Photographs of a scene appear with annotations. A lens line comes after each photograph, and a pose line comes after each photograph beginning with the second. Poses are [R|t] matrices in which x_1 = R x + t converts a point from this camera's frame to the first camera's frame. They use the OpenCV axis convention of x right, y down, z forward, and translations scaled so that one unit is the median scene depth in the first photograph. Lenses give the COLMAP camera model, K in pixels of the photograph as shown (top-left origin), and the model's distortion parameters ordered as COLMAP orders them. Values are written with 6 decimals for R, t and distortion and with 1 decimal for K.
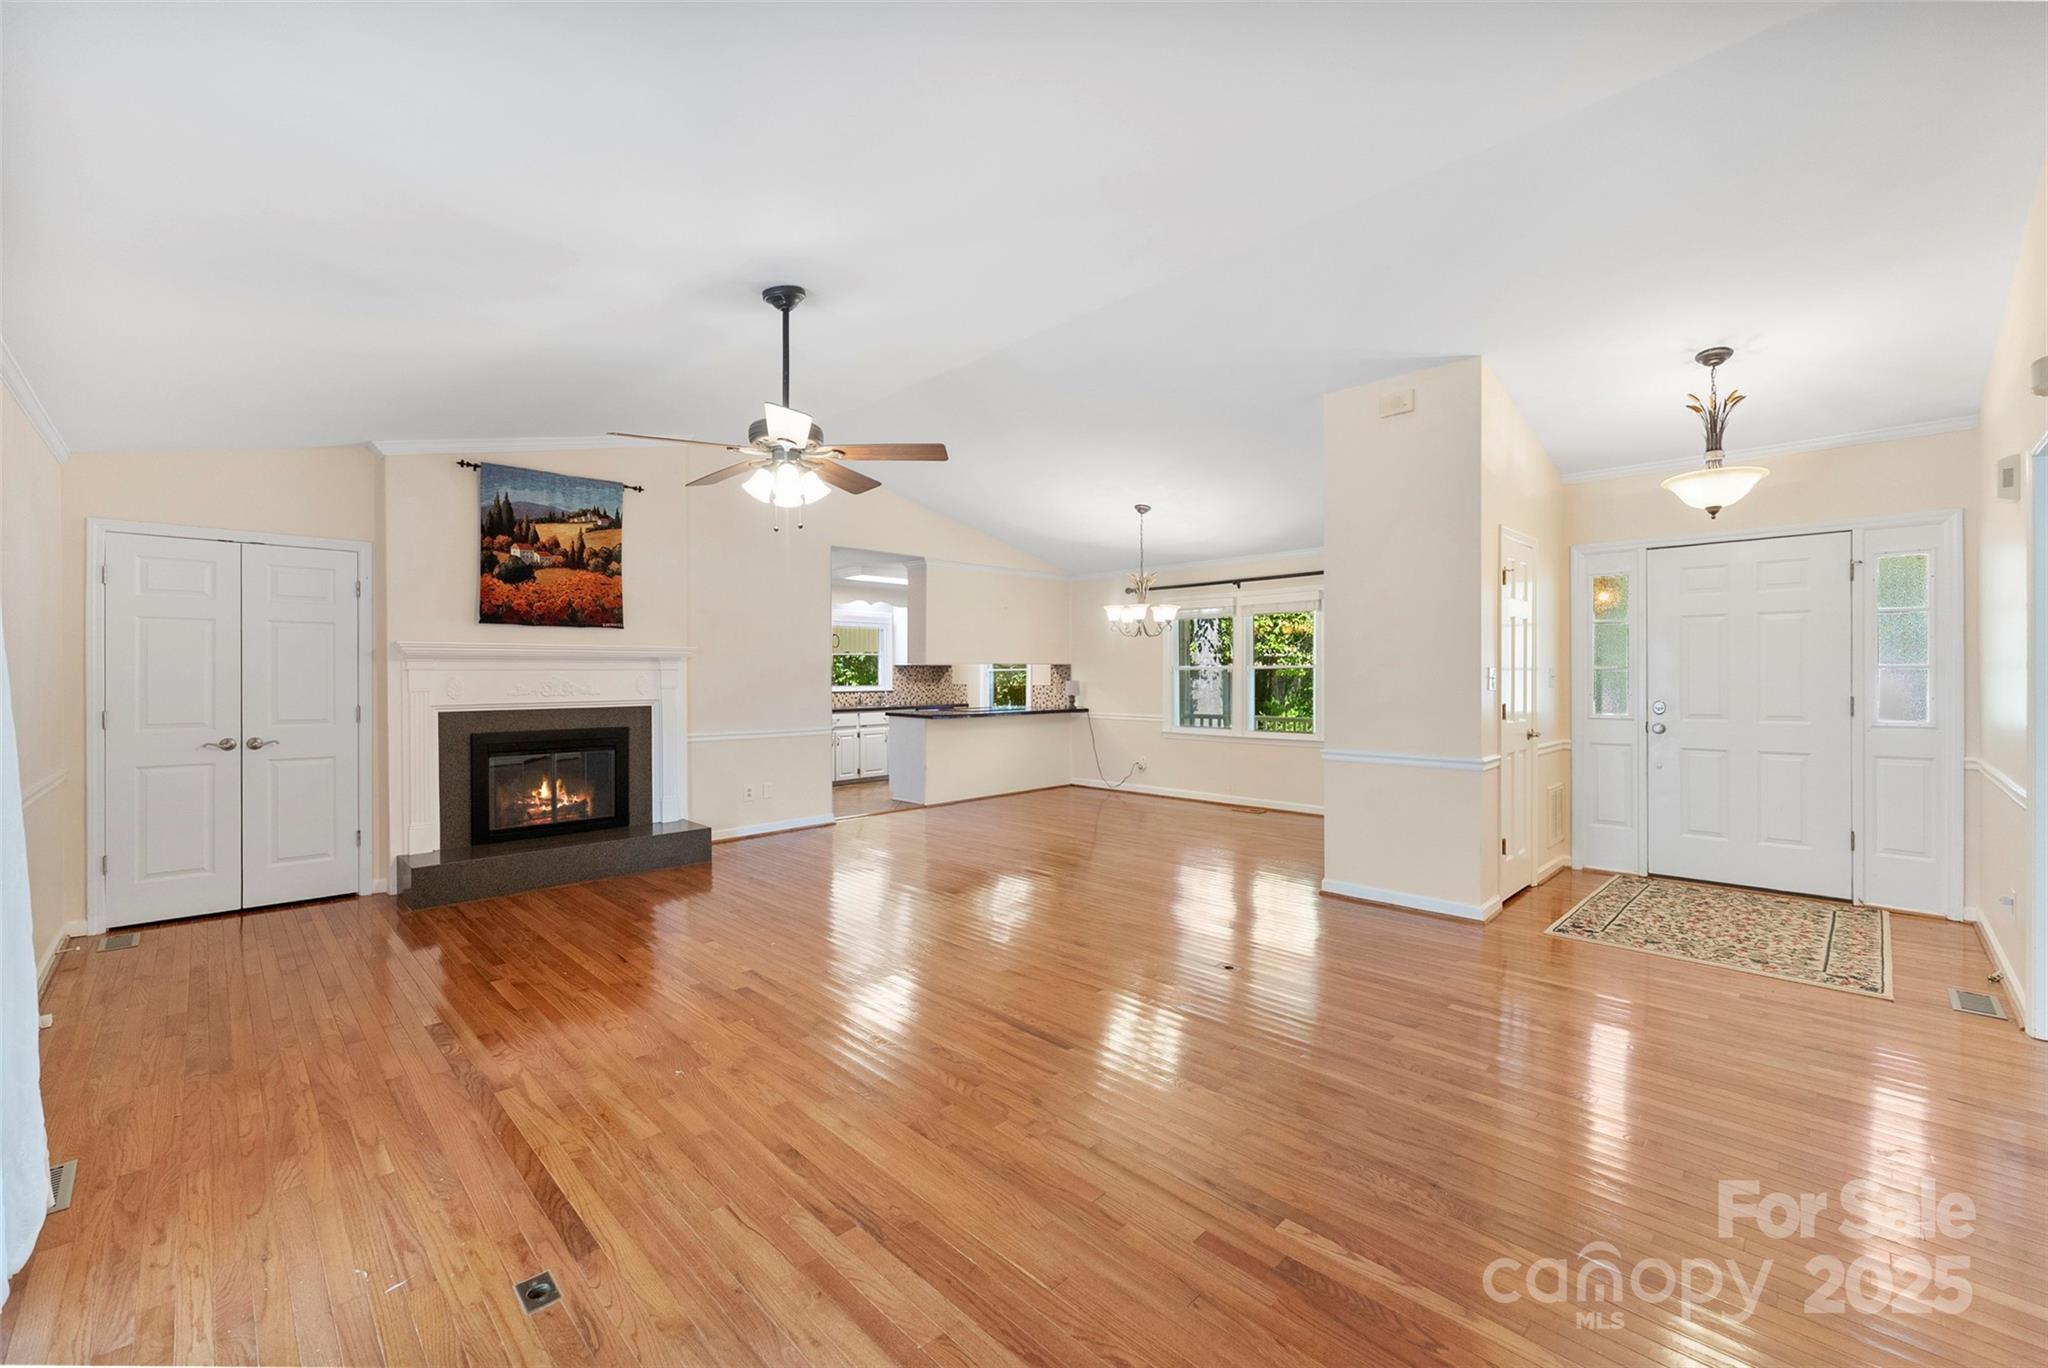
lens RADIAL K [[824.5, 0, 1030.9], [0, 824.5, 681.8], [0, 0, 1]] dist [0.000122, -0.000618]
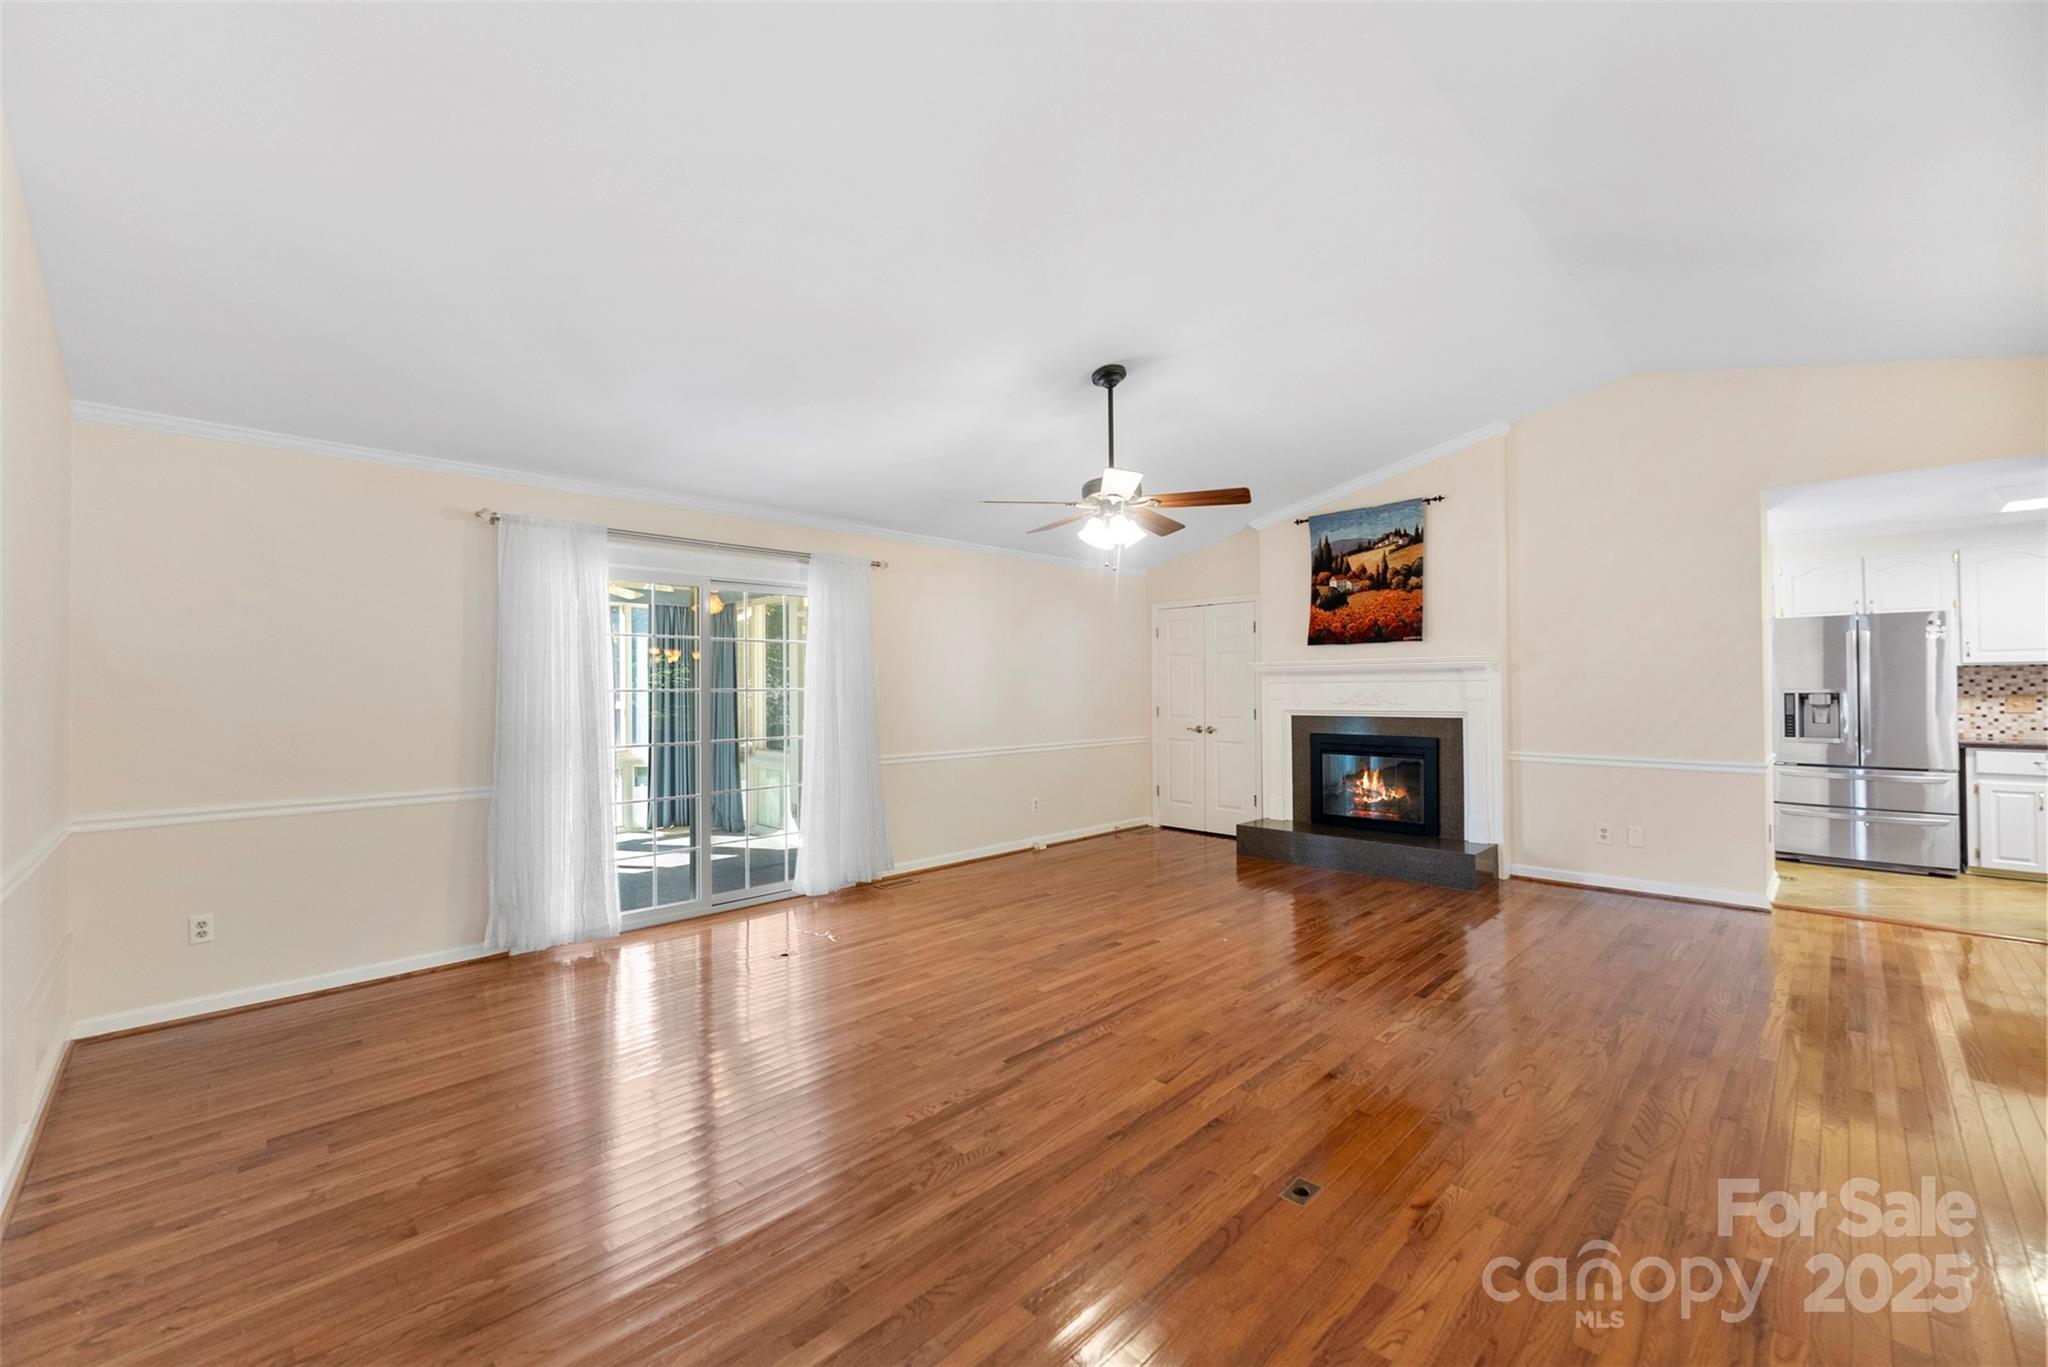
lens RADIAL K [[824.5, 0, 1020.4], [0, 824.5, 680.8], [0, 0, 1]] dist [0.000122, -0.000618]
pose [[-0.010771, -0.006597, -0.999920, 0.532282], [-0.001244, 0.999978, -0.006584, -0.007595], [0.999941, 0.001173, -0.010779, 0.518007]]
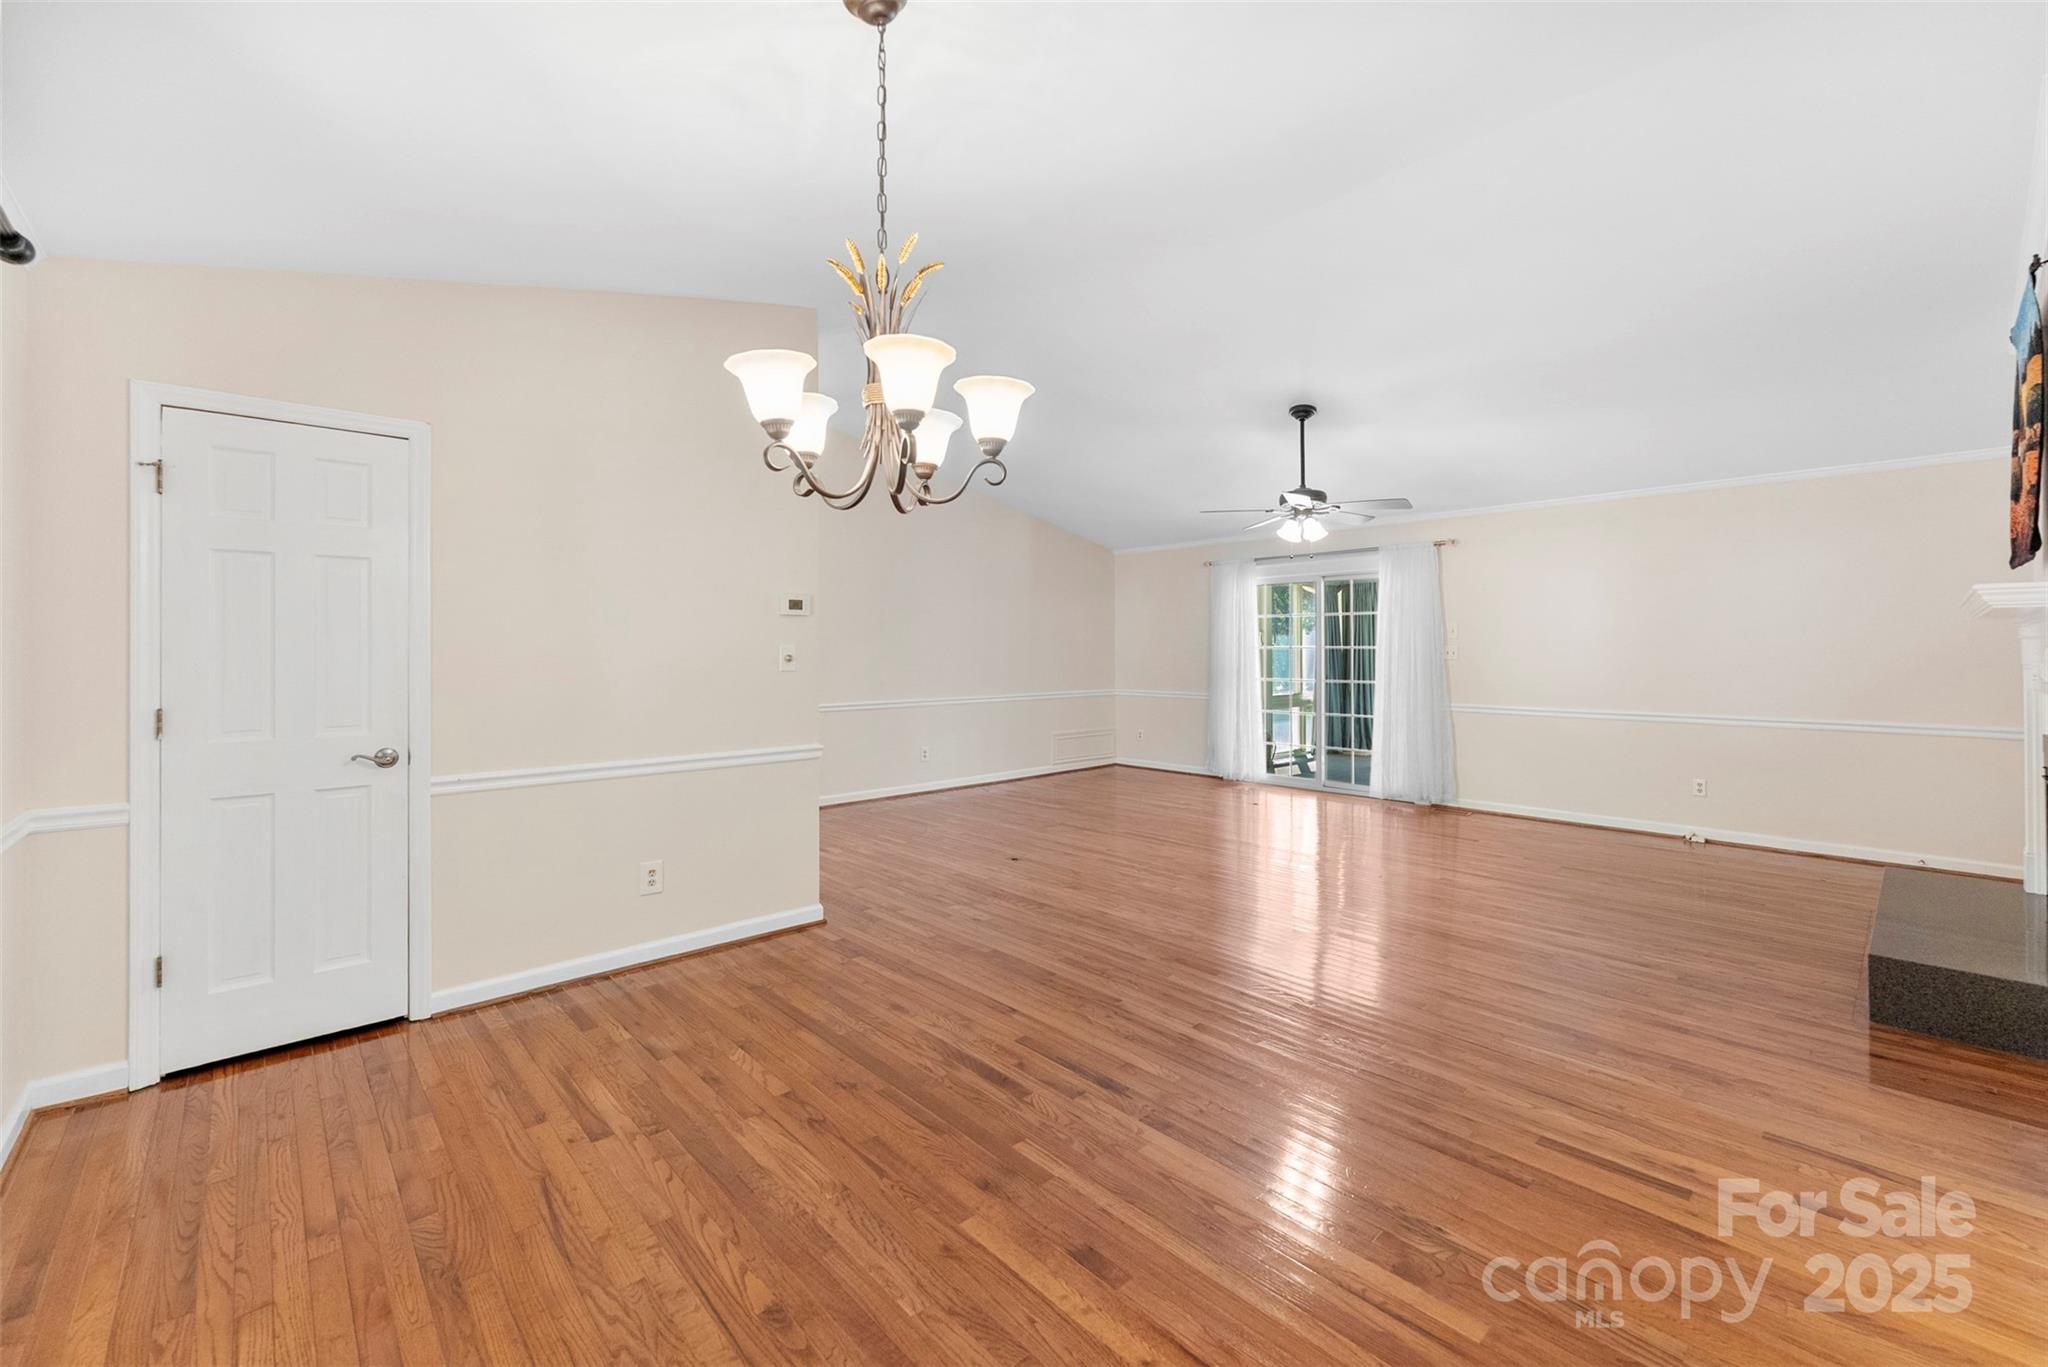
lens RADIAL K [[824.5, 0, 1031.0], [0, 824.5, 664.4], [0, 0, 1]] dist [0.000122, -0.000618]
pose [[-0.998913, 0.007154, 0.046070, 0.083978], [0.008295, 0.999662, 0.024627, -0.012654], [-0.045879, 0.024982, -0.998635, 1.524791]]
